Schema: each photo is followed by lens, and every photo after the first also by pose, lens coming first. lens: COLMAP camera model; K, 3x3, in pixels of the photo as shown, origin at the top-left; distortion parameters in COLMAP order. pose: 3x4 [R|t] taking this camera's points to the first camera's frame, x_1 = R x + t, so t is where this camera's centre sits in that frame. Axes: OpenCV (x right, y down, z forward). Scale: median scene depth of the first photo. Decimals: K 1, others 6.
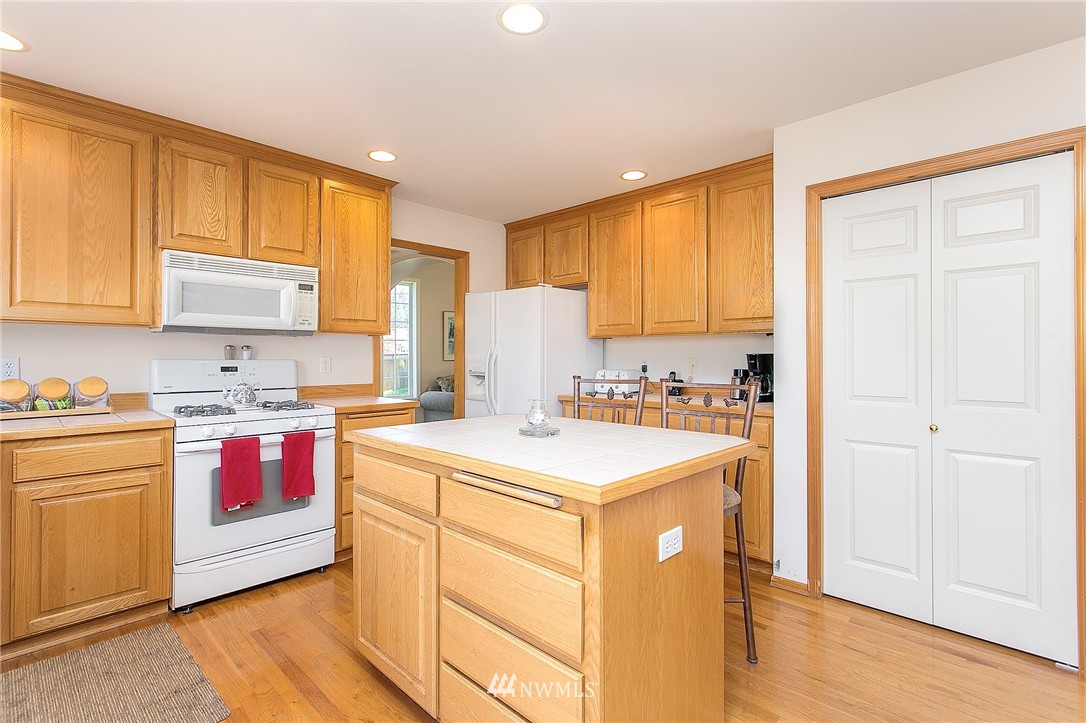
lens RADIAL K [[510.6, 0, 546.3], [0, 510.6, 357.3], [0, 0, 1]] dist [0.000480, -0.000241]
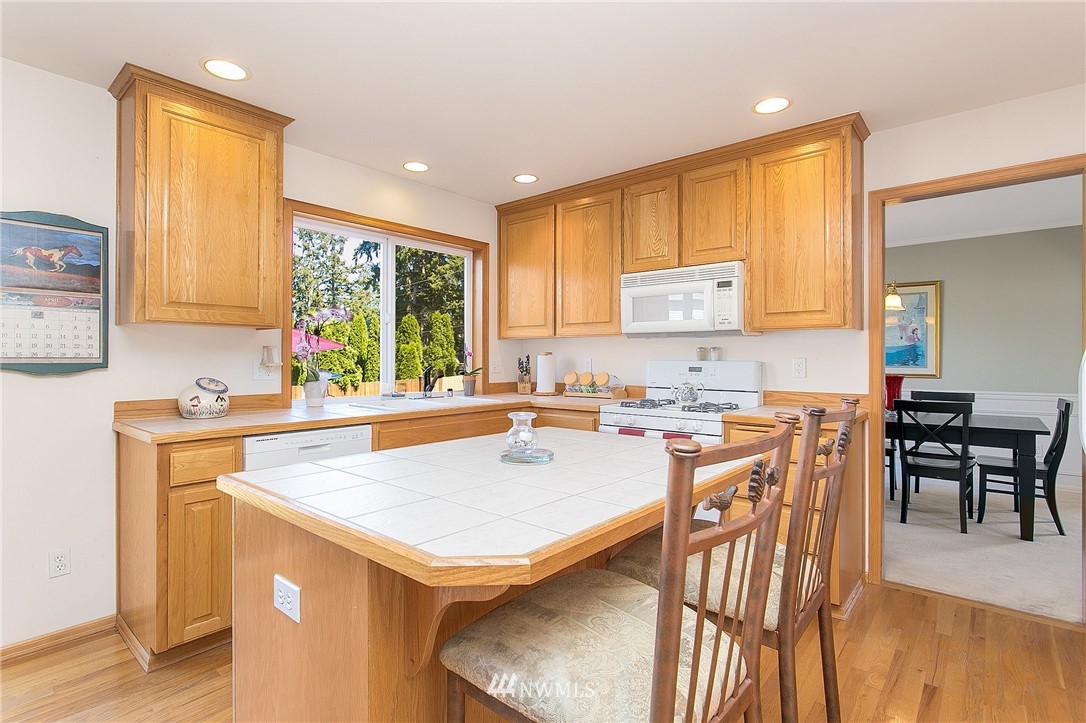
lens RADIAL K [[528.2, 0, 547.5], [0, 528.2, 356.6], [0, 0, 1]] dist [-0.010128, 0.001059]
pose [[0.072667, -0.003224, -0.997351, 0.488149], [-0.002724, 0.999990, -0.003431, 0.000628], [0.997353, 0.002966, 0.072658, 0.616895]]
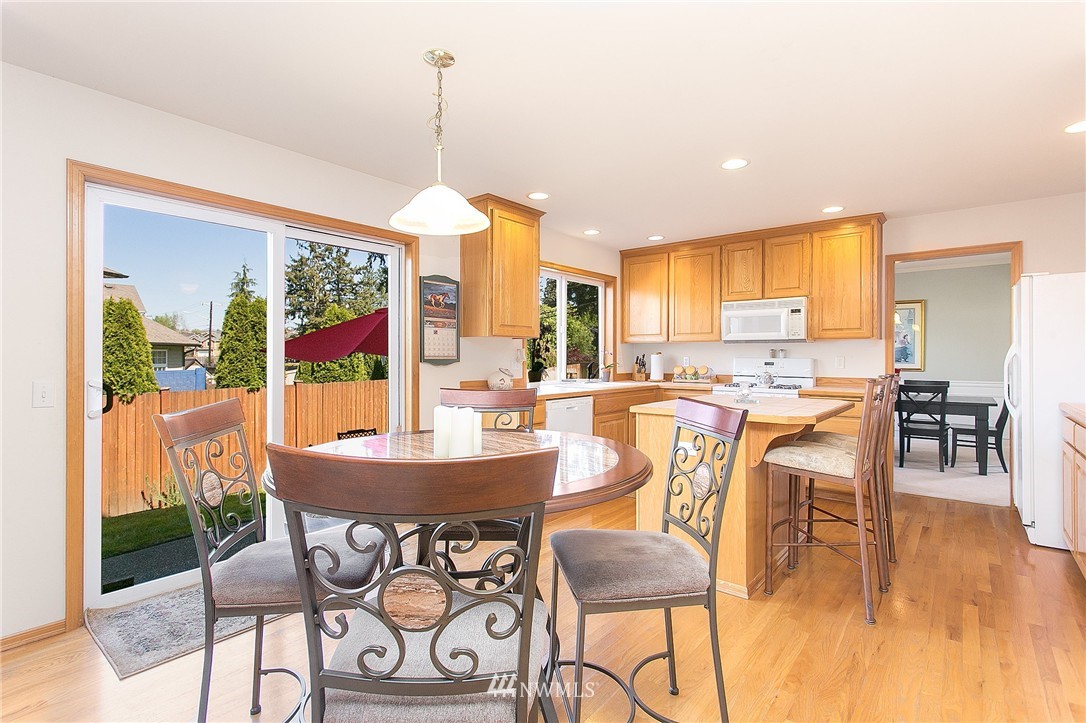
lens RADIAL K [[510.6, 0, 546.3], [0, 510.6, 357.3], [0, 0, 1]] dist [0.000480, -0.000241]
pose [[0.086522, 0.002373, -0.996247, 1.012794], [-0.003591, 0.999991, 0.002070, 0.001342], [0.996243, 0.003398, 0.086530, 0.125785]]
